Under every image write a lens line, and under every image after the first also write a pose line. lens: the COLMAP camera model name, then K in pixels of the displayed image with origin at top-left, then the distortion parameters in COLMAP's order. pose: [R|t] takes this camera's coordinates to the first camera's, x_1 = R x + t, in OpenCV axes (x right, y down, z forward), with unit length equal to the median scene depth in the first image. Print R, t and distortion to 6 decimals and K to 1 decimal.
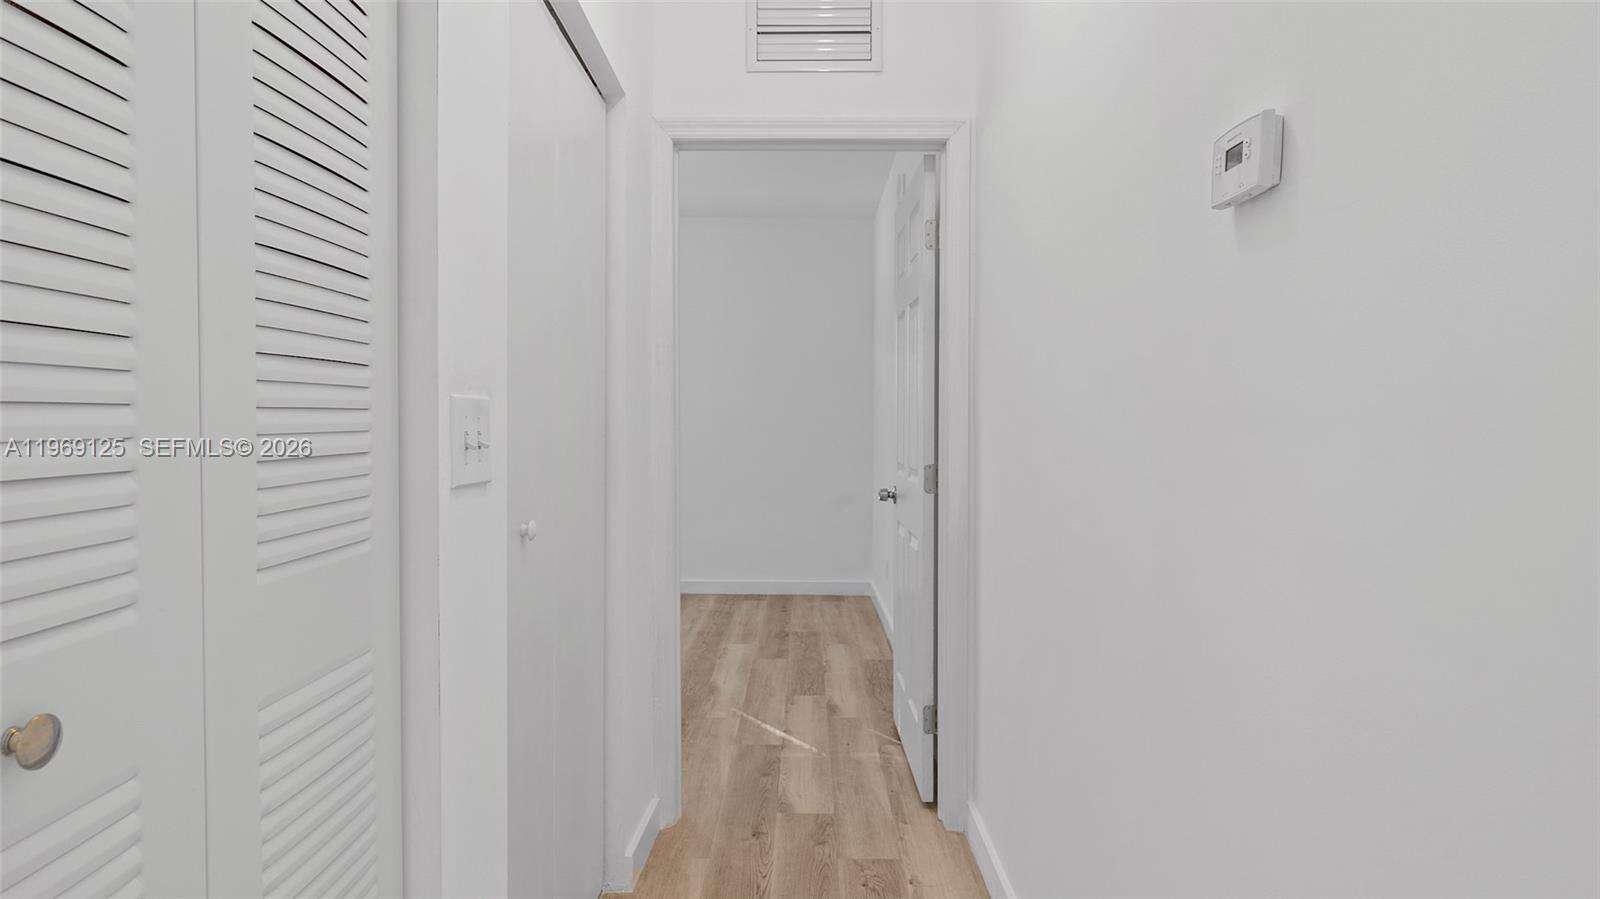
lens RADIAL K [[906.7, 0, 800.0], [0, 906.7, 449.5], [0, 0, 1]] dist [0.000178, 0.000006]
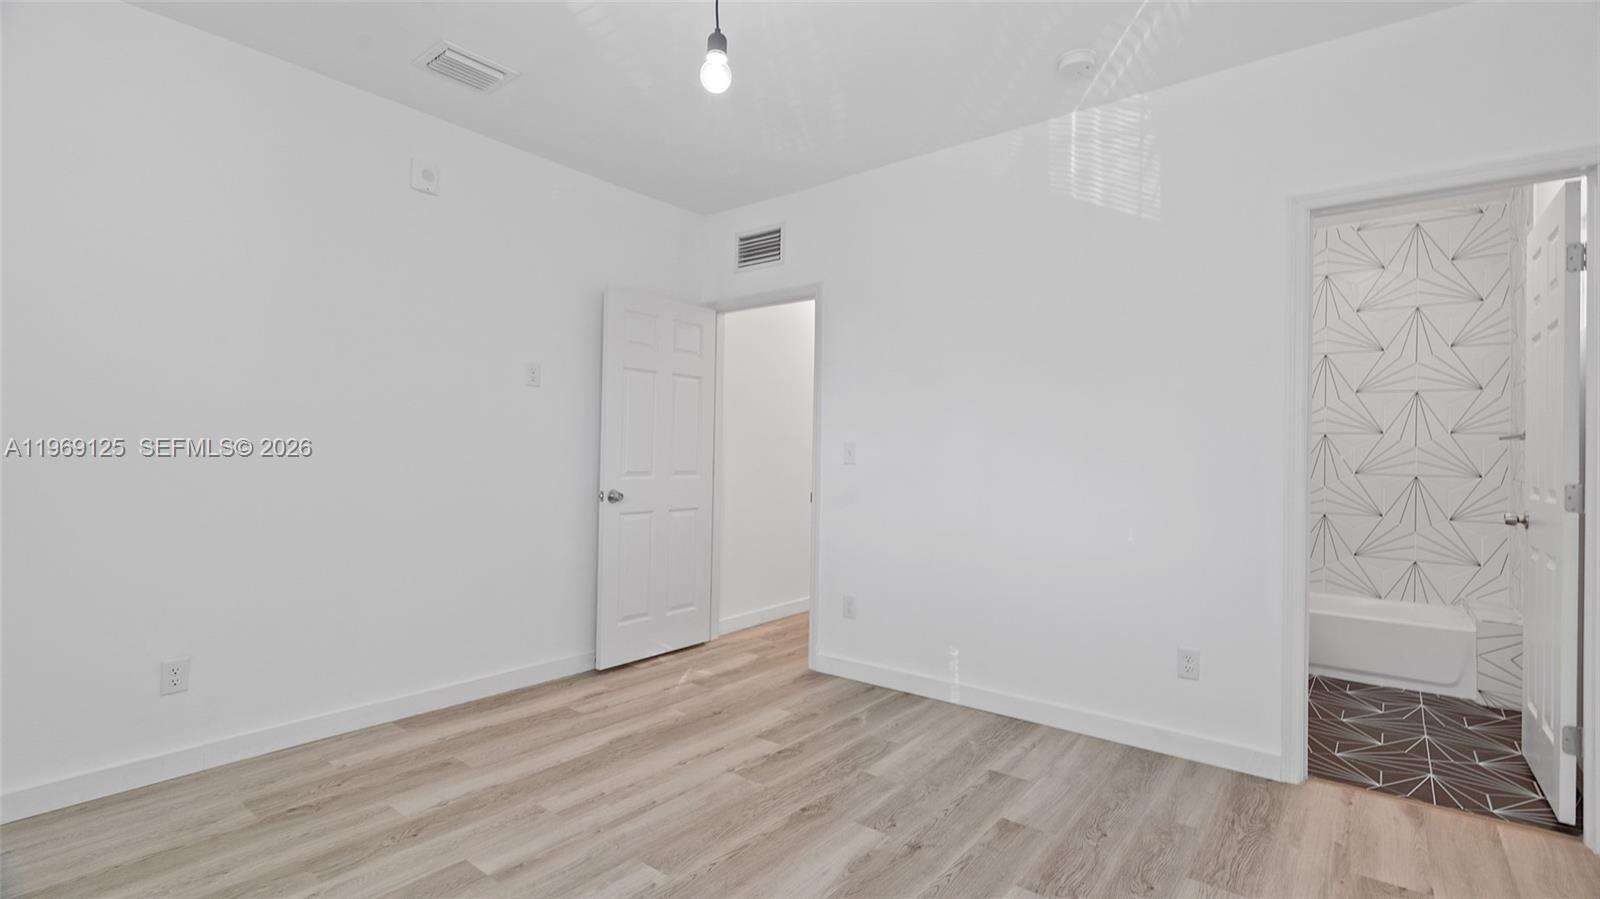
lens RADIAL K [[725.1, 0, 804.3], [0, 725.1, 443.1], [0, 0, 1]] dist [-0.004105, -0.000254]
pose [[-0.787507, -0.006527, 0.616271, -0.846813], [0.000662, 0.999934, 0.011437, -0.043842], [-0.616305, 0.009414, -0.787451, 1.809381]]
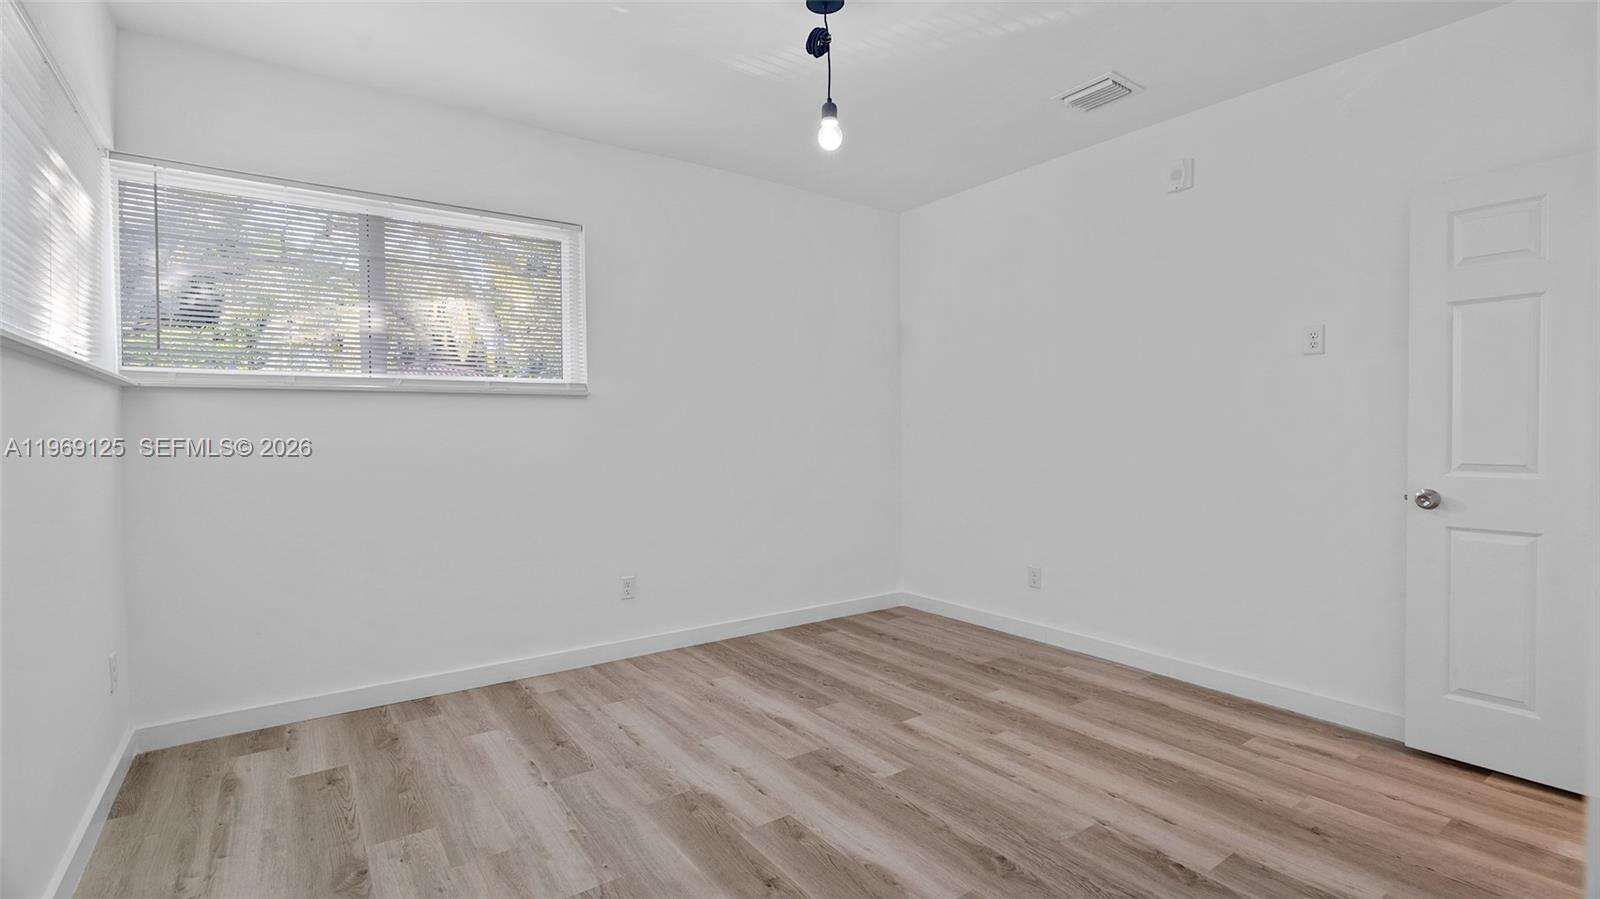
lens RADIAL K [[725.1, 0, 804.3], [0, 725.1, 443.1], [0, 0, 1]] dist [-0.004105, -0.000254]
pose [[0.807084, -0.017883, 0.590166, -0.889389], [0.026072, 0.999646, -0.005364, -0.019548], [-0.589861, 0.019716, 0.807264, 0.847453]]
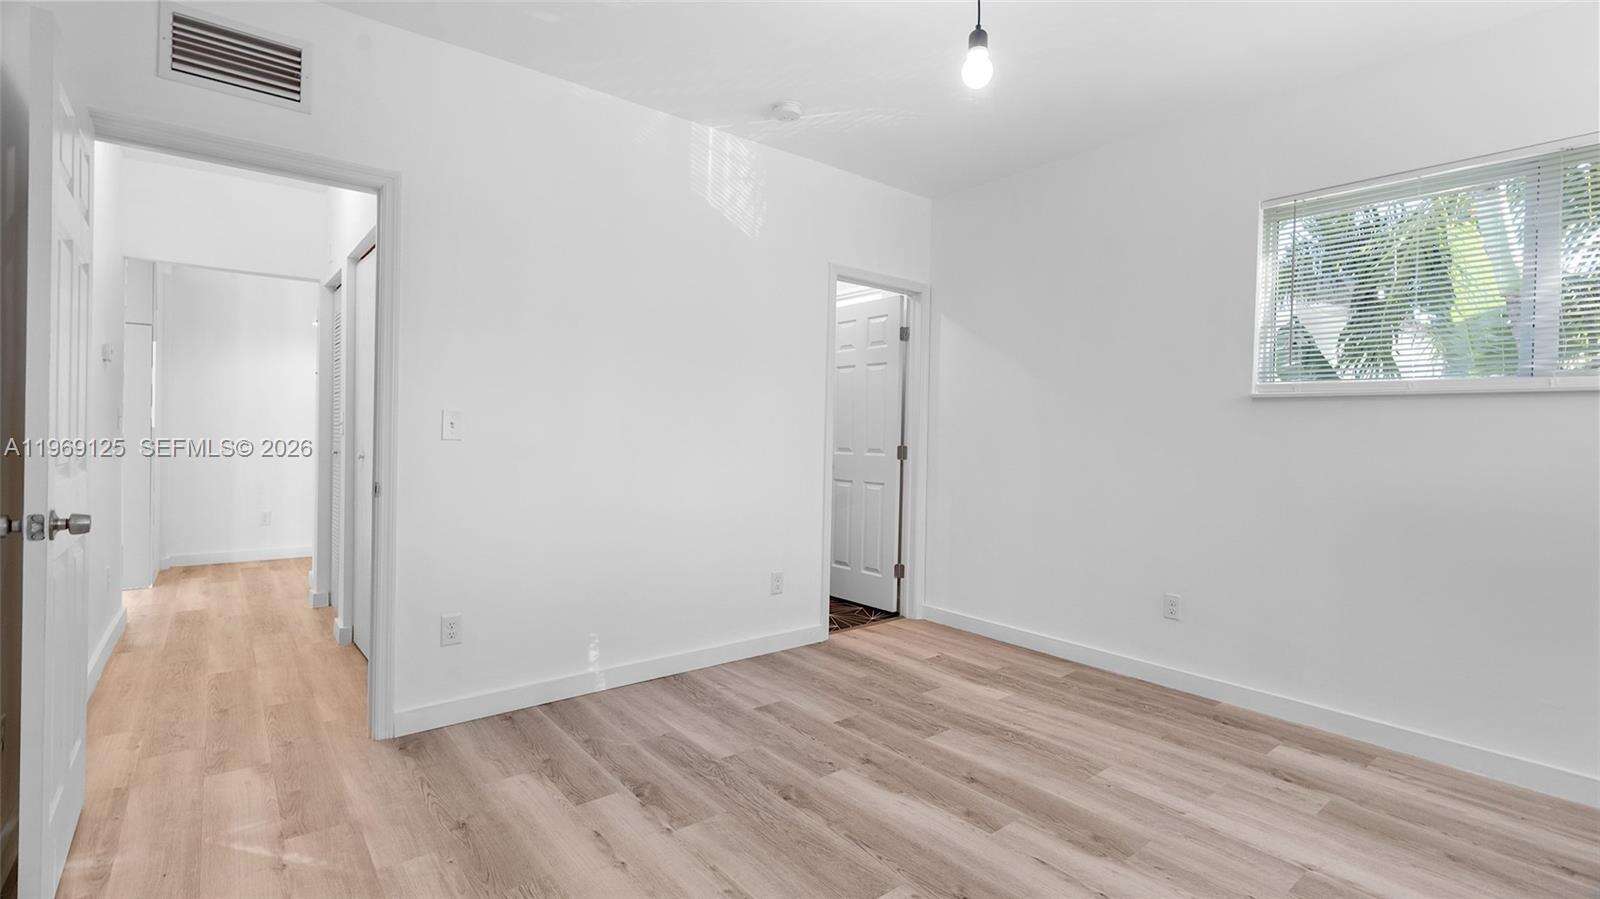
lens RADIAL K [[725.1, 0, 804.3], [0, 725.1, 443.1], [0, 0, 1]] dist [-0.004105, -0.000254]
pose [[-0.771422, -0.012893, -0.636193, 0.033288], [-0.042591, 0.998599, 0.031408, -0.037750], [0.634897, 0.051325, -0.770890, 1.780118]]
